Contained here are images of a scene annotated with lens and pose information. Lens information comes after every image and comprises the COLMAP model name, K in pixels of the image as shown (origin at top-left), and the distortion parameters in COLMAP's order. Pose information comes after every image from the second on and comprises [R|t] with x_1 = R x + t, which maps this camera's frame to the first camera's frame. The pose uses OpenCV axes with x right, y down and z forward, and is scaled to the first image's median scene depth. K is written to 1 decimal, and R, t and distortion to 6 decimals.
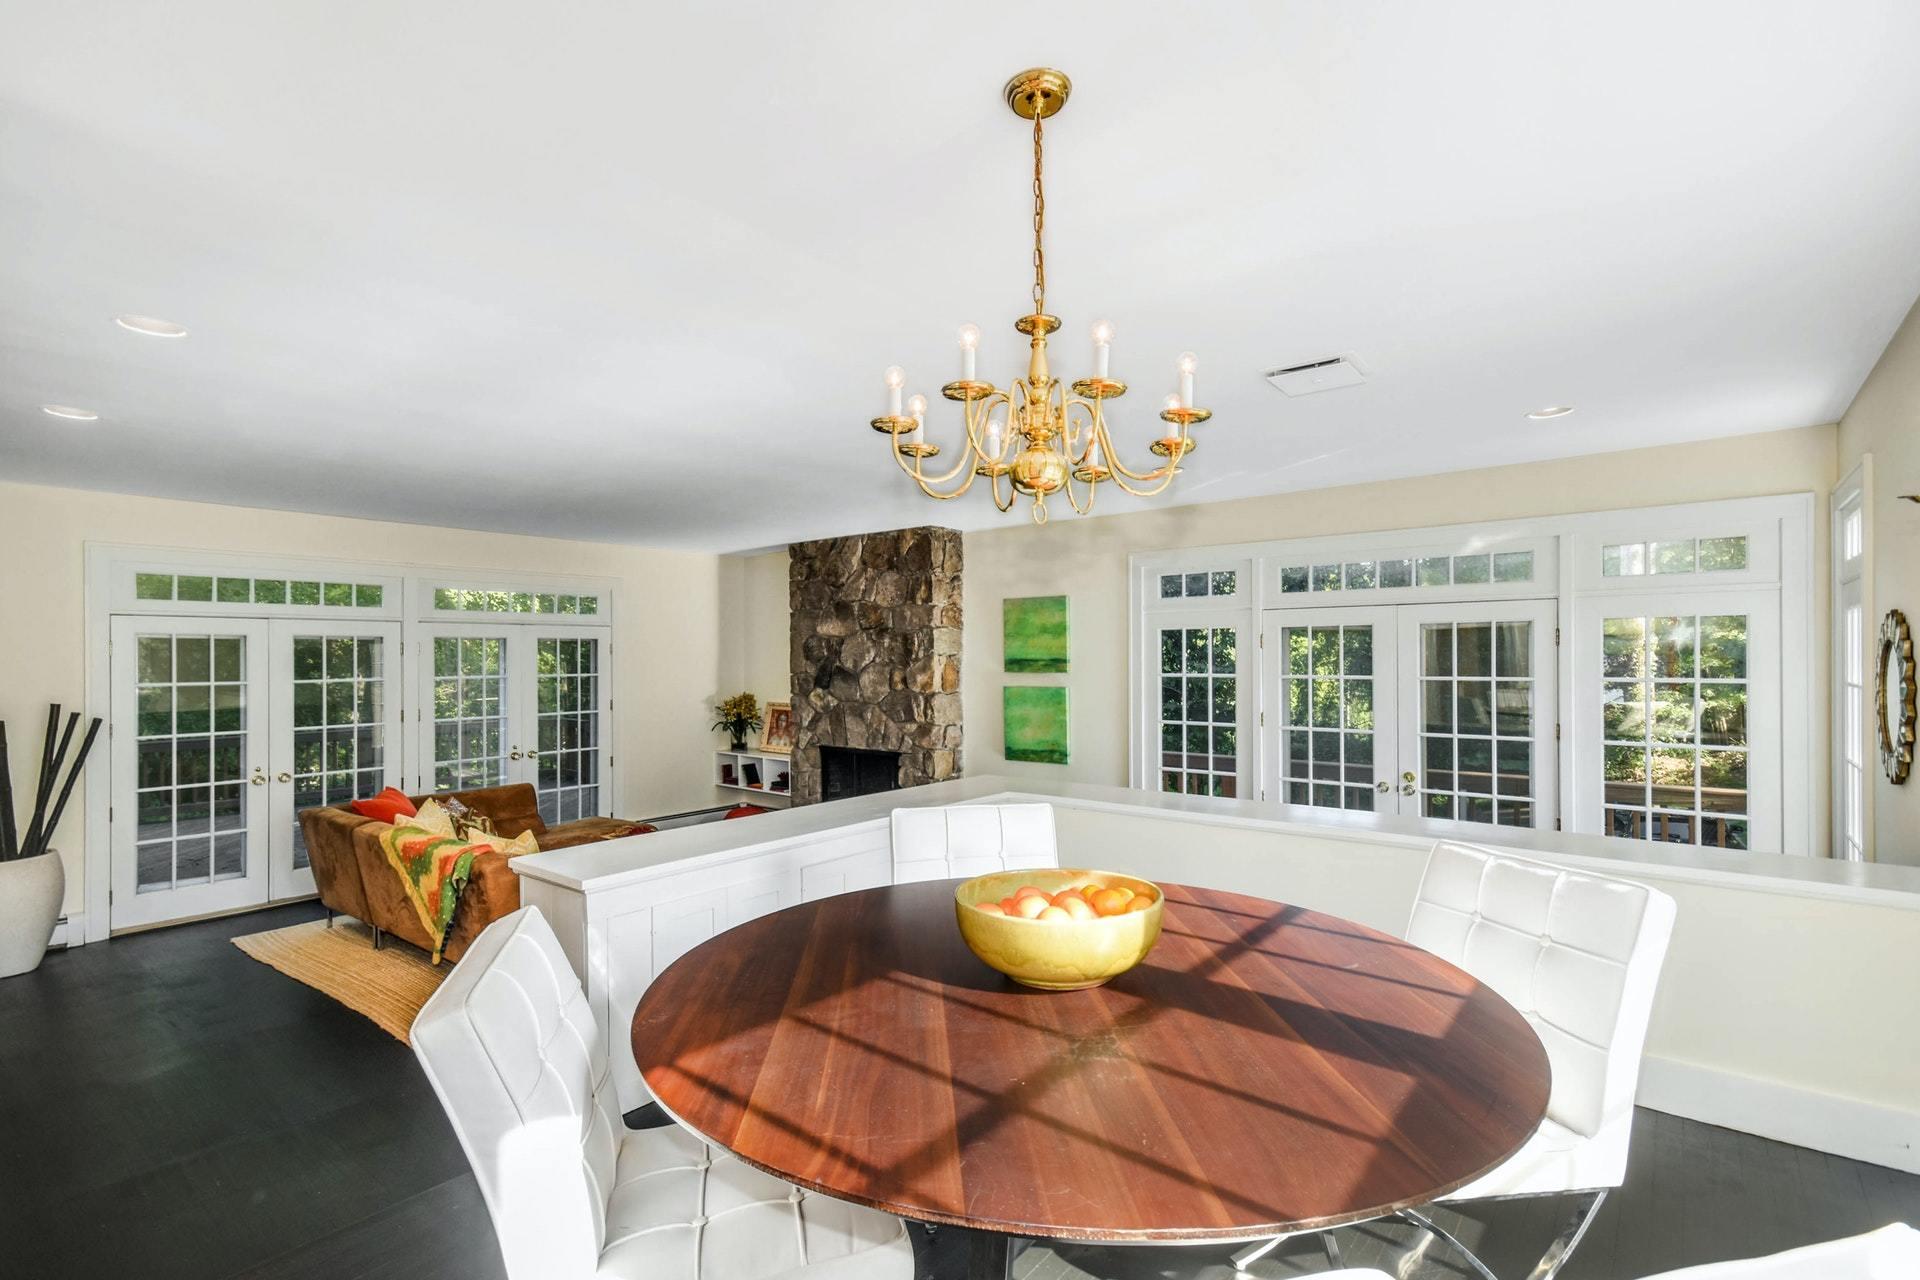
lens RADIAL K [[896.3, 0, 949.6], [0, 896.3, 647.8], [0, 0, 1]] dist [0.024424, 0.000156]
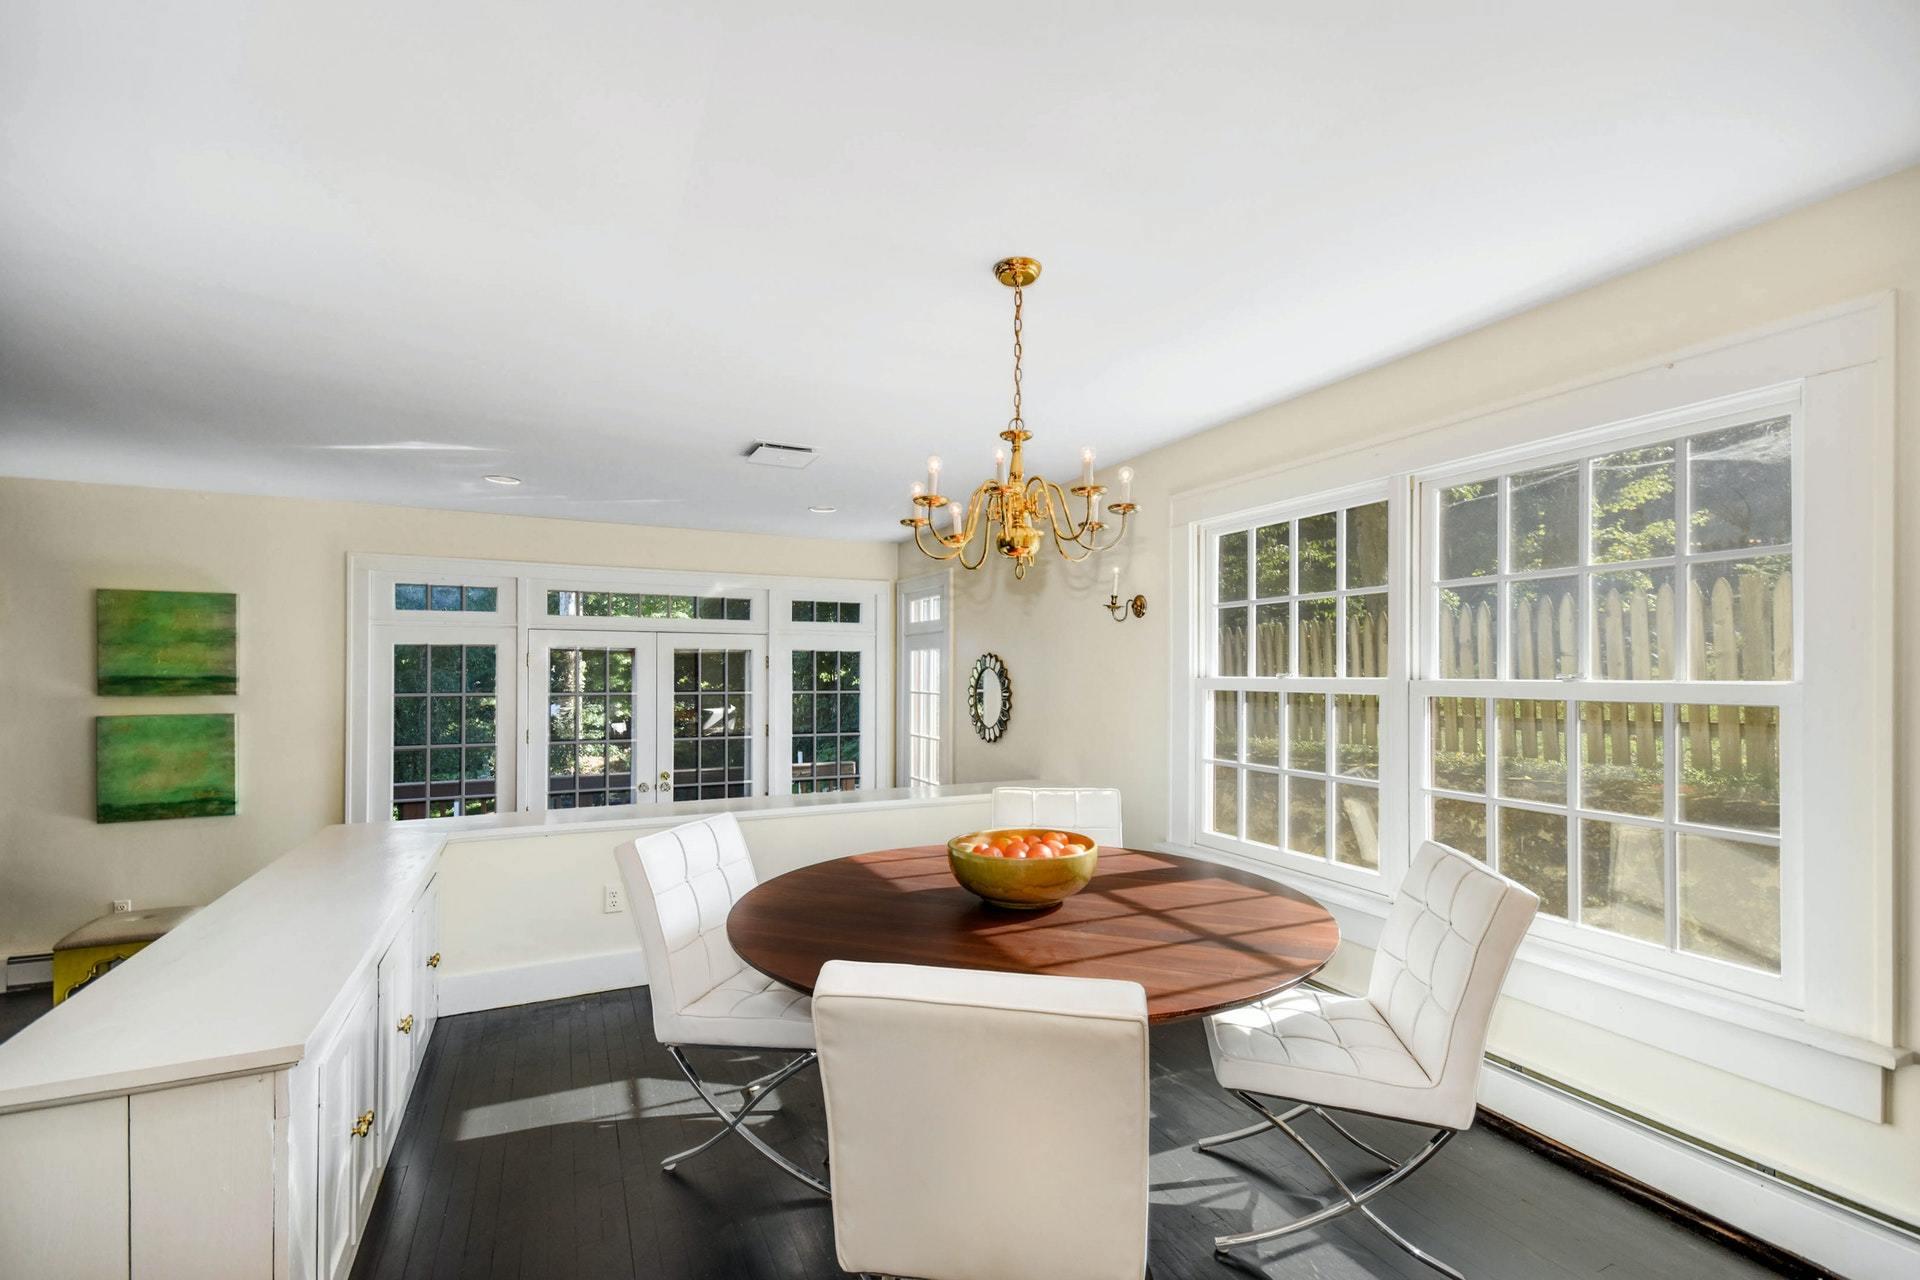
lens RADIAL K [[849.5, 0, 959.3], [0, 849.5, 657.8], [0, 0, 1]] dist [0.012208, -0.001600]
pose [[0.410277, 0.023581, 0.911656, -0.339064], [-0.013491, 0.999713, -0.019788, 0.002736], [-0.911861, -0.004181, 0.410478, 0.162617]]
